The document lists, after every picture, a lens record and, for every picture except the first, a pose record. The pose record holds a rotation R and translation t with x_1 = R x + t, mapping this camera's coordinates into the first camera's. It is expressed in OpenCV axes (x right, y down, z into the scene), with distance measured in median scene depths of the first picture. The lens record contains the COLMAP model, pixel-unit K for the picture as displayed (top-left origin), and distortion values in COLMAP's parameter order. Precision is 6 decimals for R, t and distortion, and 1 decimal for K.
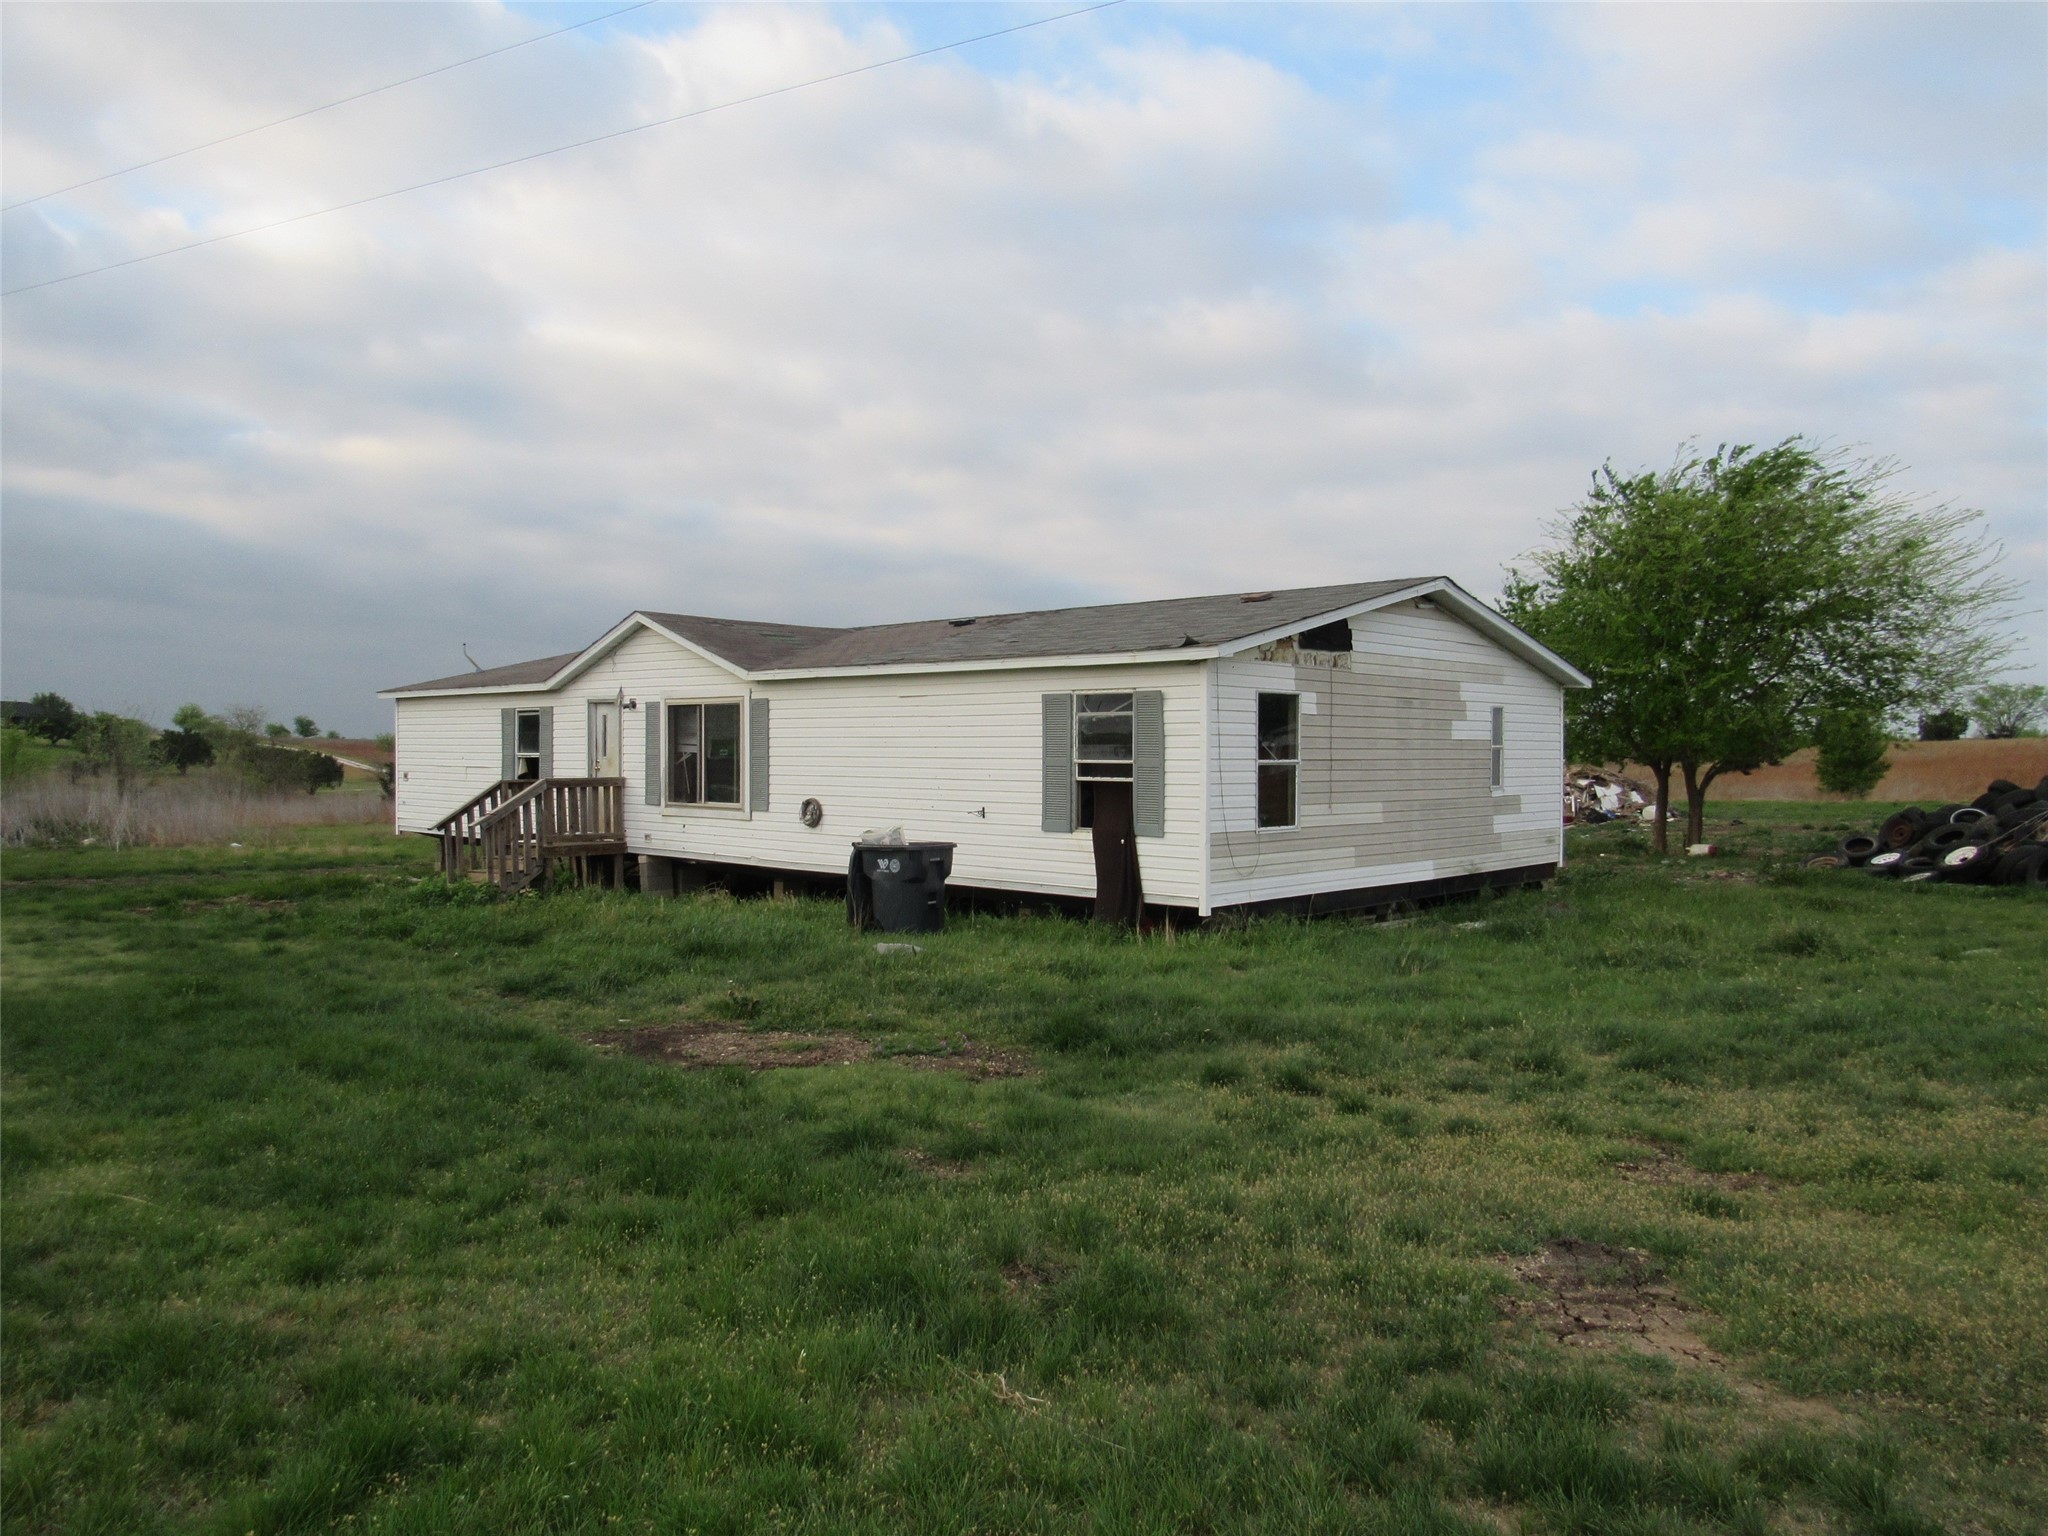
lens RADIAL K [[1479.8, 0, 1014.0], [0, 1479.8, 746.5], [0, 0, 1]] dist [-0.043156, 0.034381]
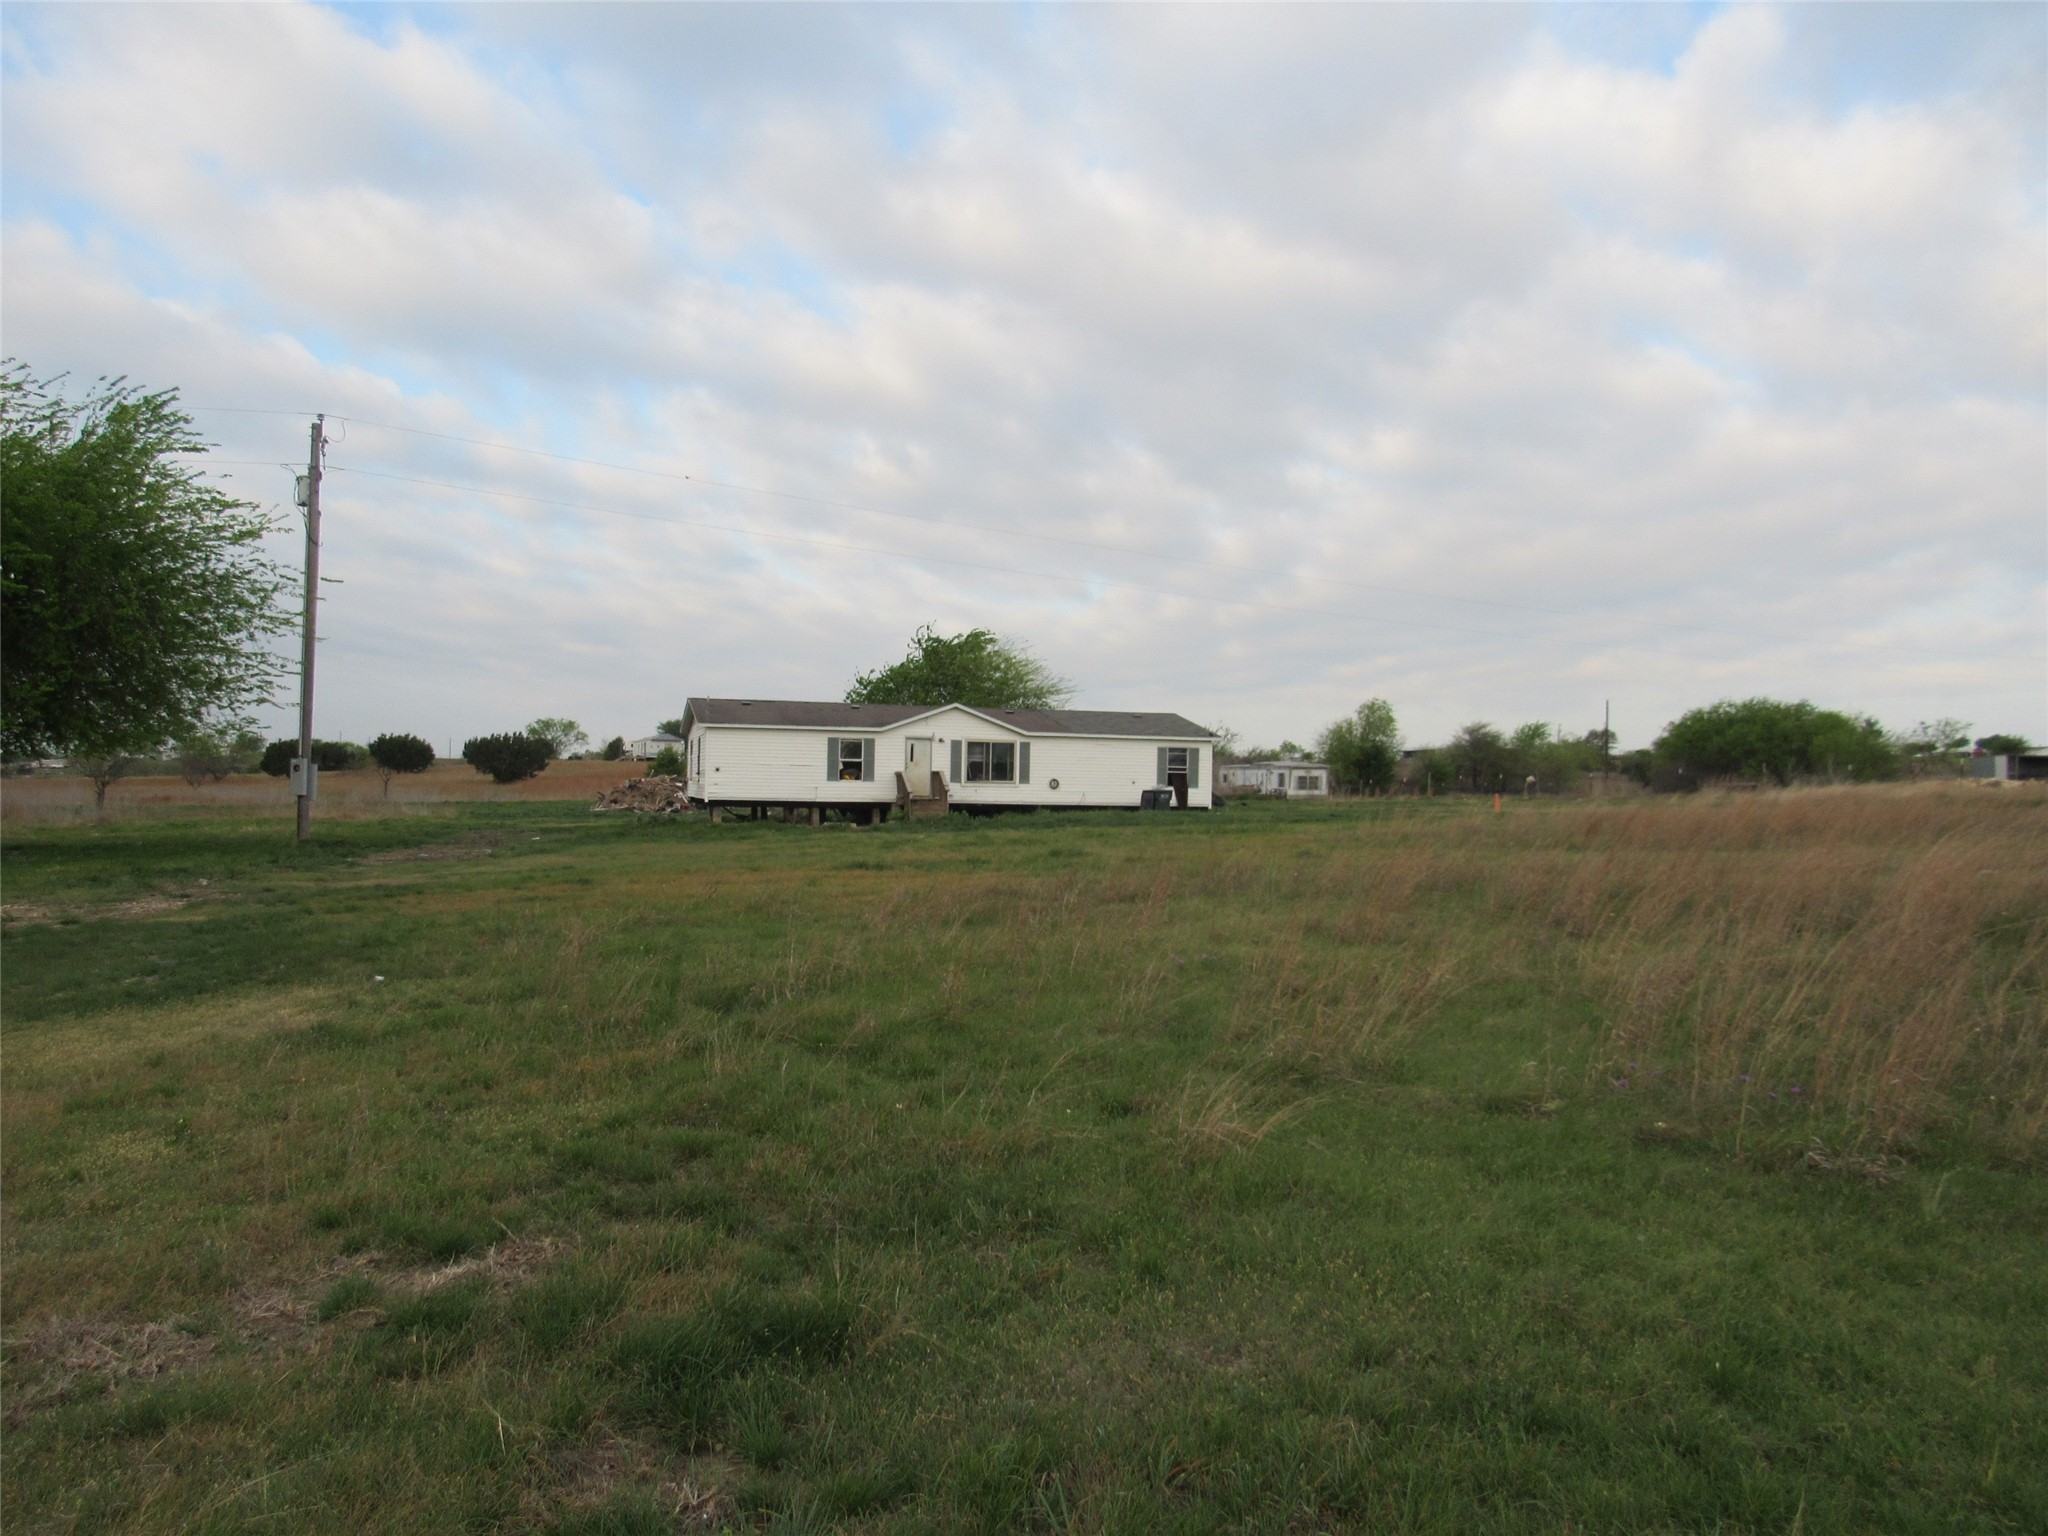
lens RADIAL K [[1444.3, 0, 1024.0], [0, 1444.3, 768.0], [0, 0, 1]] dist [-0.039501, 0.007761]
pose [[0.501077, 0.013506, 0.865297, -2.364329], [-0.017427, 0.999833, -0.005515, 0.028707], [-0.865227, -0.012316, 0.501228, -0.301131]]
